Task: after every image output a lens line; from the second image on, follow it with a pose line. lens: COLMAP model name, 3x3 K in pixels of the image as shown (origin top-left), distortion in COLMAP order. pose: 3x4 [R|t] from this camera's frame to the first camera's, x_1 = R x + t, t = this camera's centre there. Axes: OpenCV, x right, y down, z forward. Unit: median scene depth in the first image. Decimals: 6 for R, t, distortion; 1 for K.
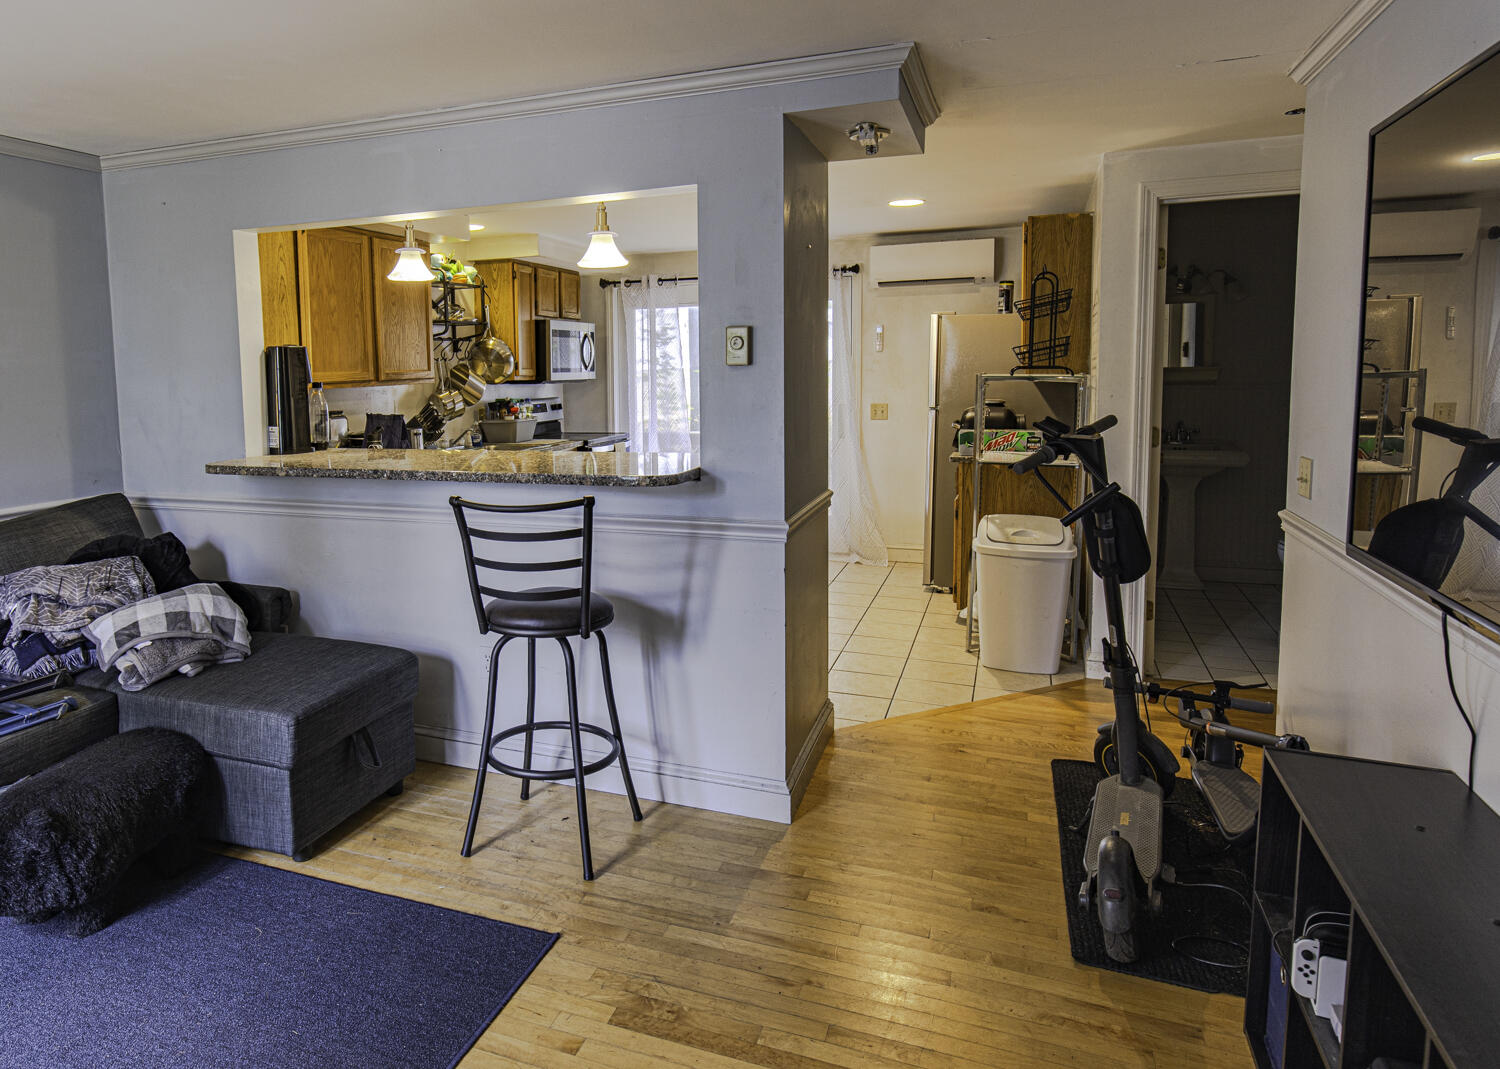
lens RADIAL K [[1006.9, 0, 568.8], [0, 1006.9, 456.5], [0, 0, 1]] dist [0.002944, 0.002647]
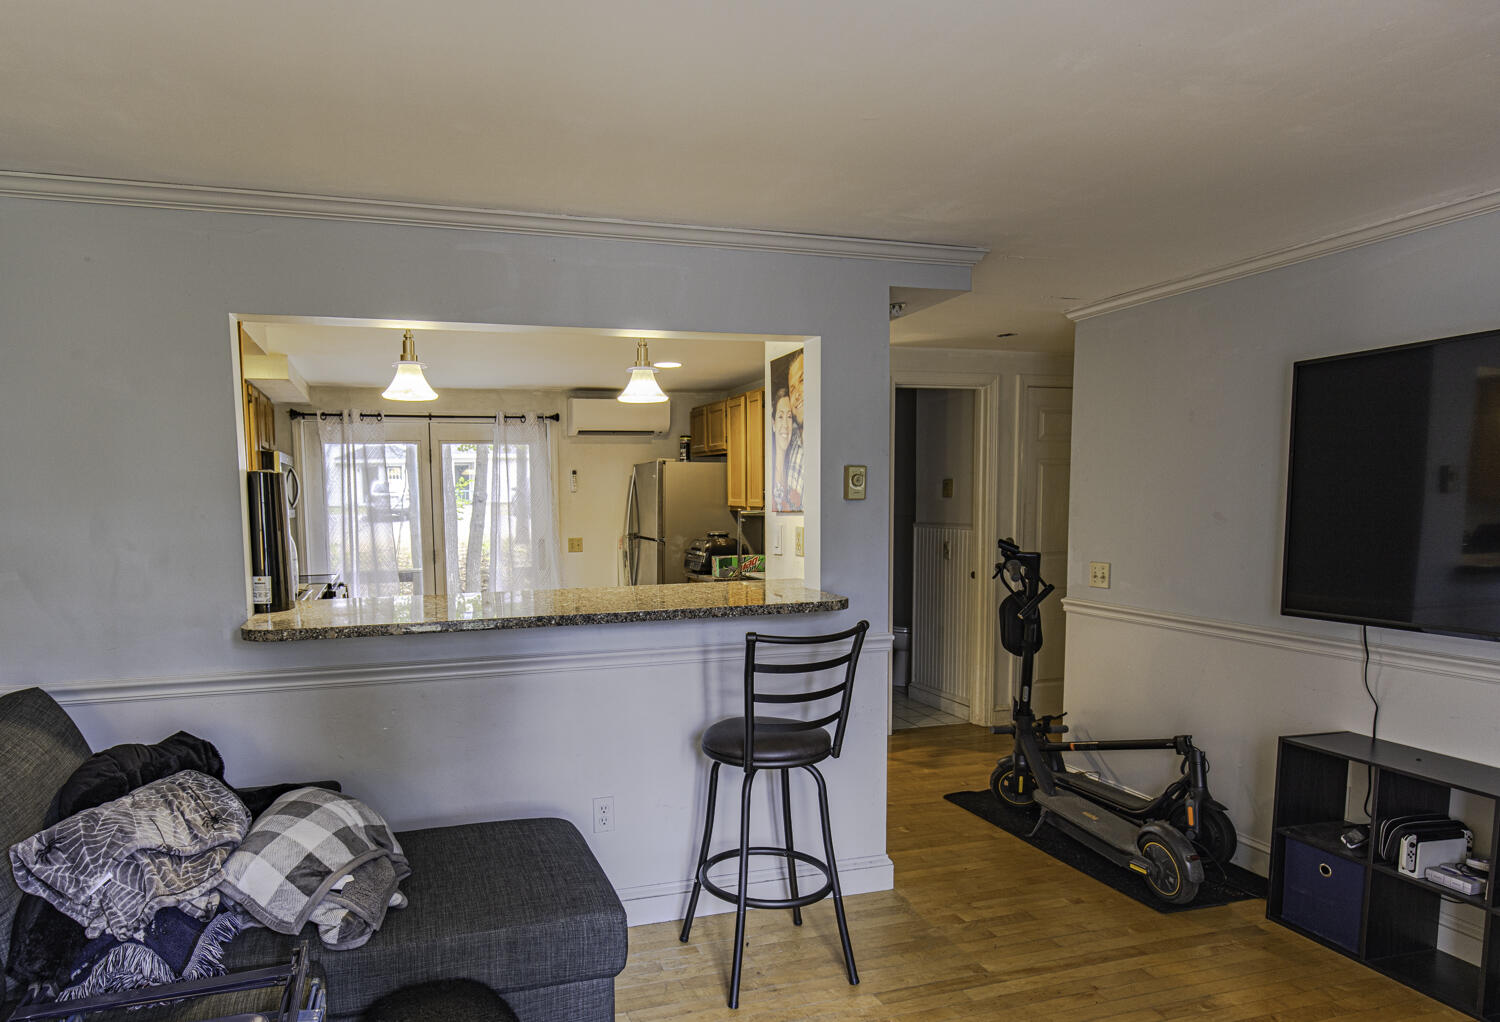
lens RADIAL K [[914.3, 0, 694.4], [0, 914.3, 581.8], [0, 0, 1]] dist [0.005007, 0.002062]
pose [[0.754644, -0.050731, 0.654171, -0.569855], [0.056758, 0.998317, 0.011945, -0.017609], [-0.653675, 0.028115, 0.756253, 0.296455]]
